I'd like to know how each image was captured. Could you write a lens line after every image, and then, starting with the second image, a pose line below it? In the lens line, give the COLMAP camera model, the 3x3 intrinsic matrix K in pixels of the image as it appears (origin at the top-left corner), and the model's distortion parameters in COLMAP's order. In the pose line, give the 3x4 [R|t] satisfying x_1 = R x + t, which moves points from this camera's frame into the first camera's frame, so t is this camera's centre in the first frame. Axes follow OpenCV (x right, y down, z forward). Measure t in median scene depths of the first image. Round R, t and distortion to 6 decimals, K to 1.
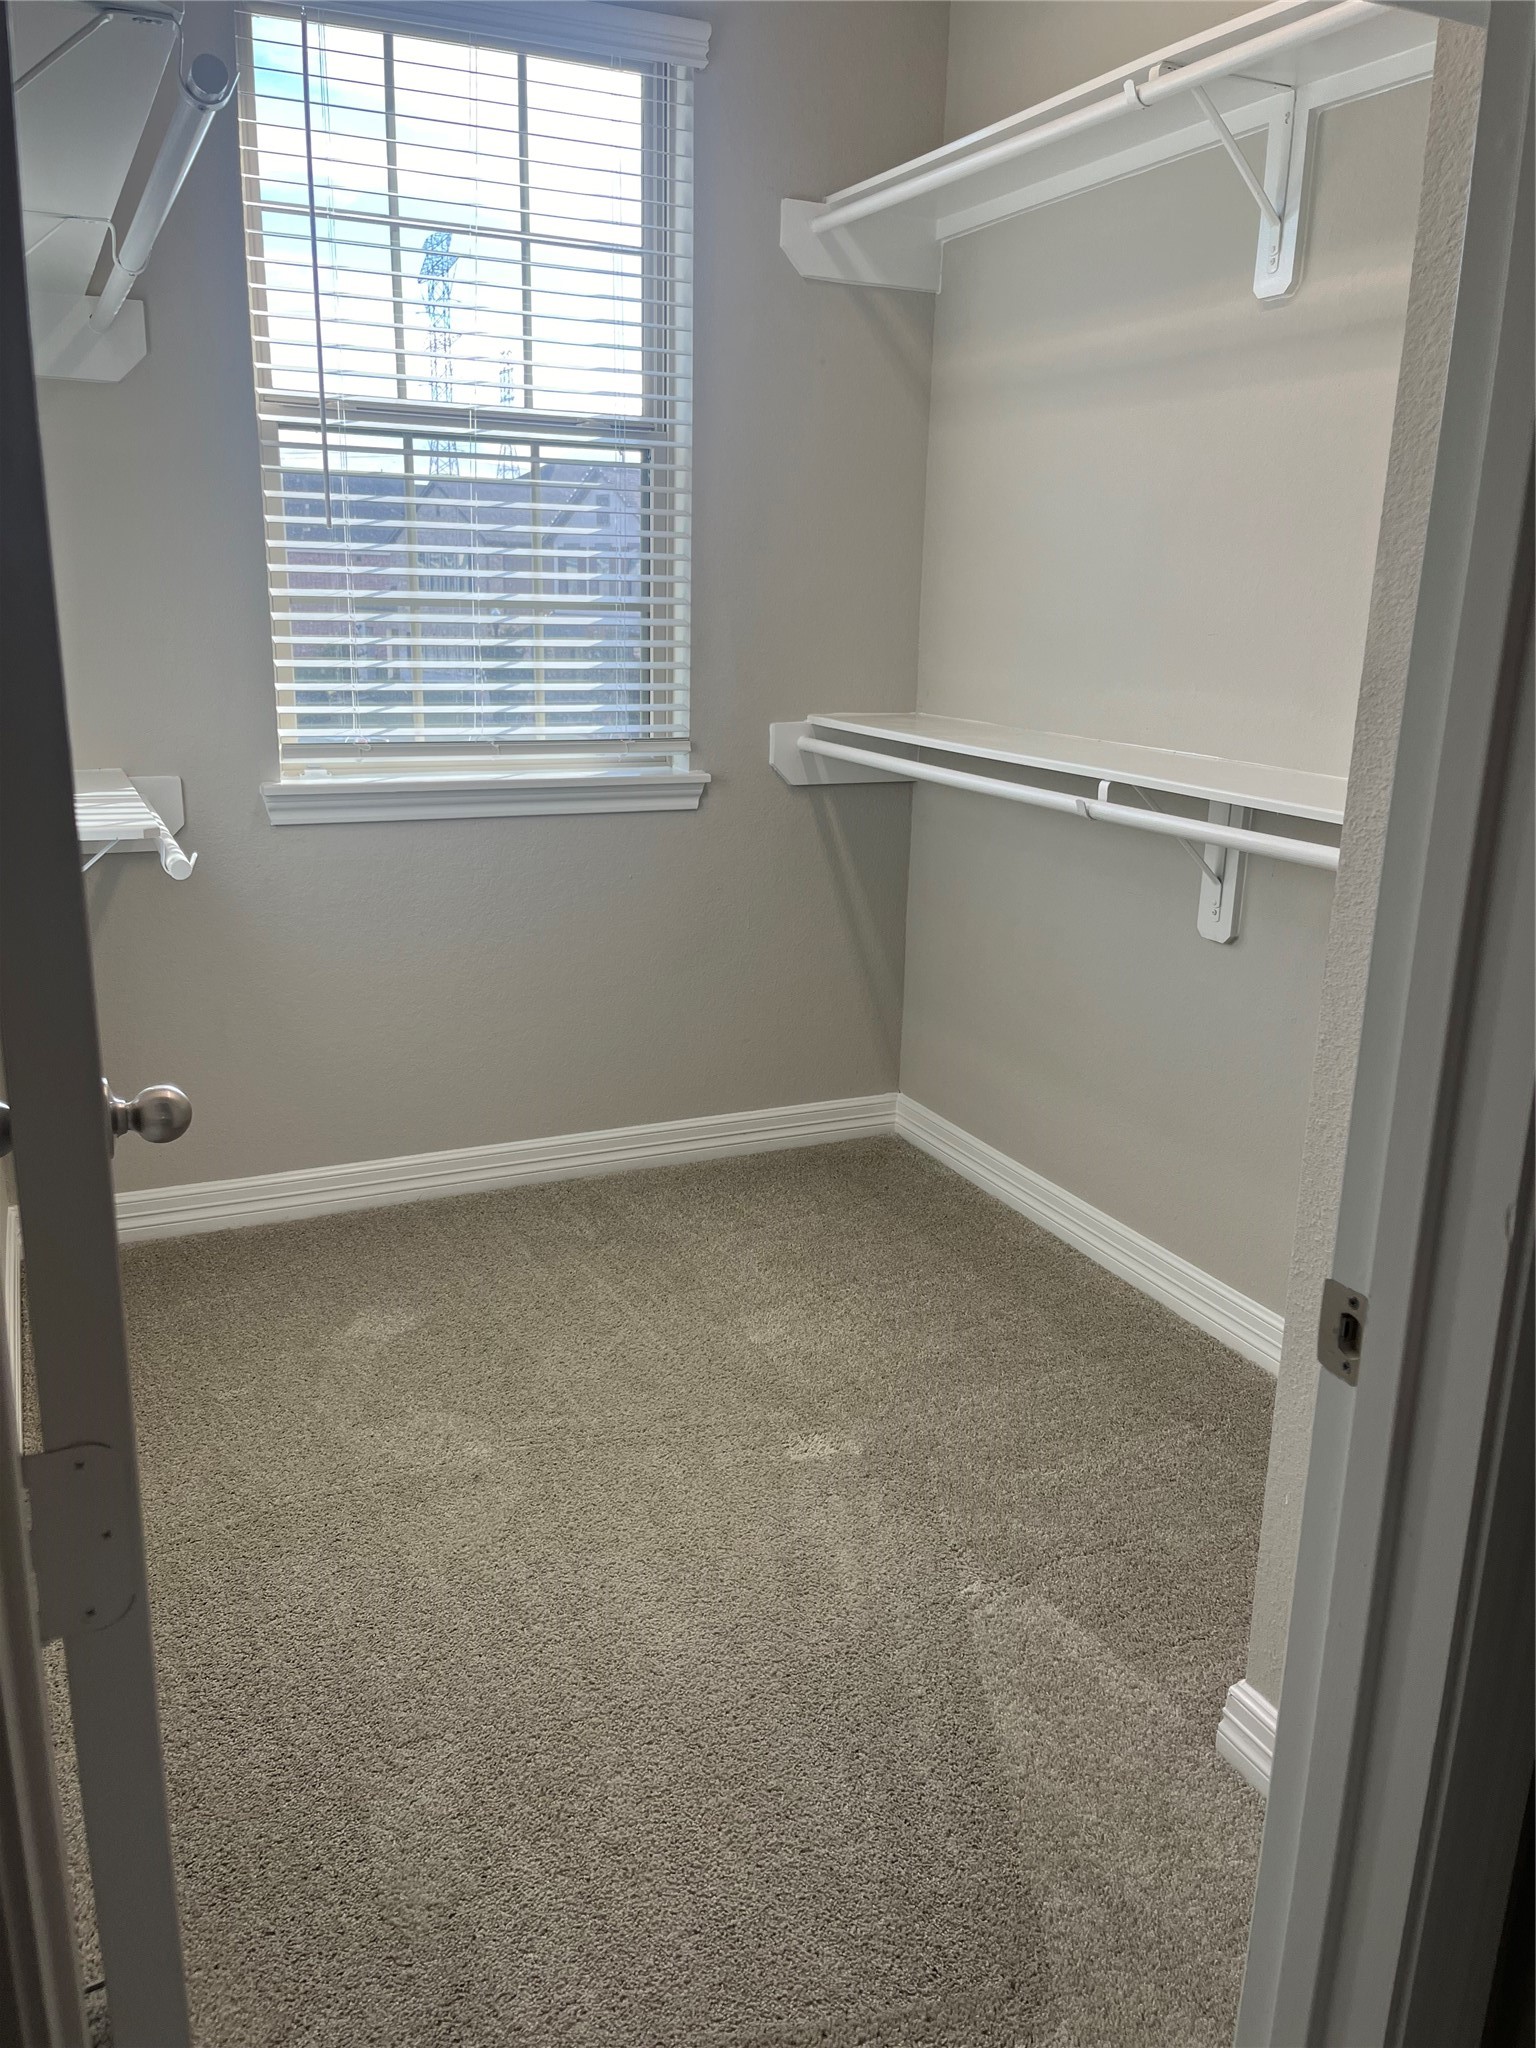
lens RADIAL K [[1544.2, 0, 801.1], [0, 1544.2, 1023.2], [0, 0, 1]] dist [0.082037, -0.139740]
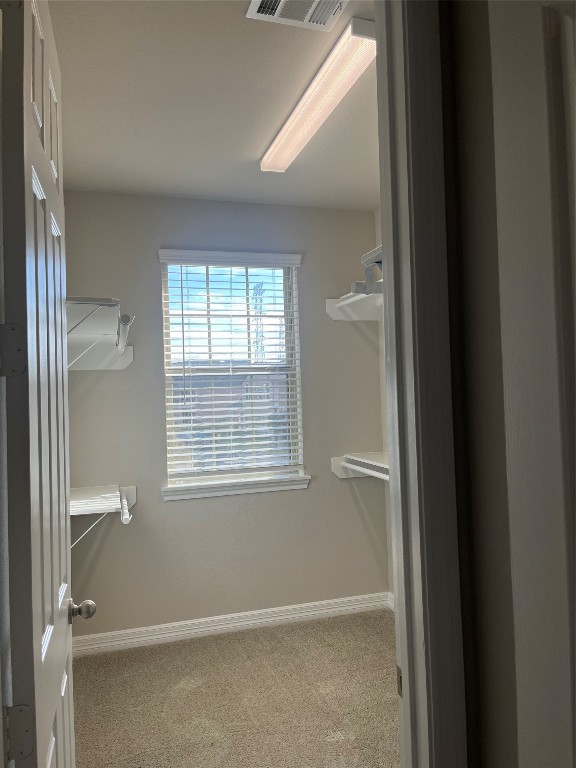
lens RADIAL K [[579.2, 0, 298.7], [0, 579.2, 387.2], [0, 0, 1]] dist [0.054369, -0.068640]
pose [[0.988354, -0.057738, -0.140790, 0.089587], [0.015646, 0.958875, -0.283399, -0.013369], [0.151363, 0.277896, 0.948611, -0.097790]]
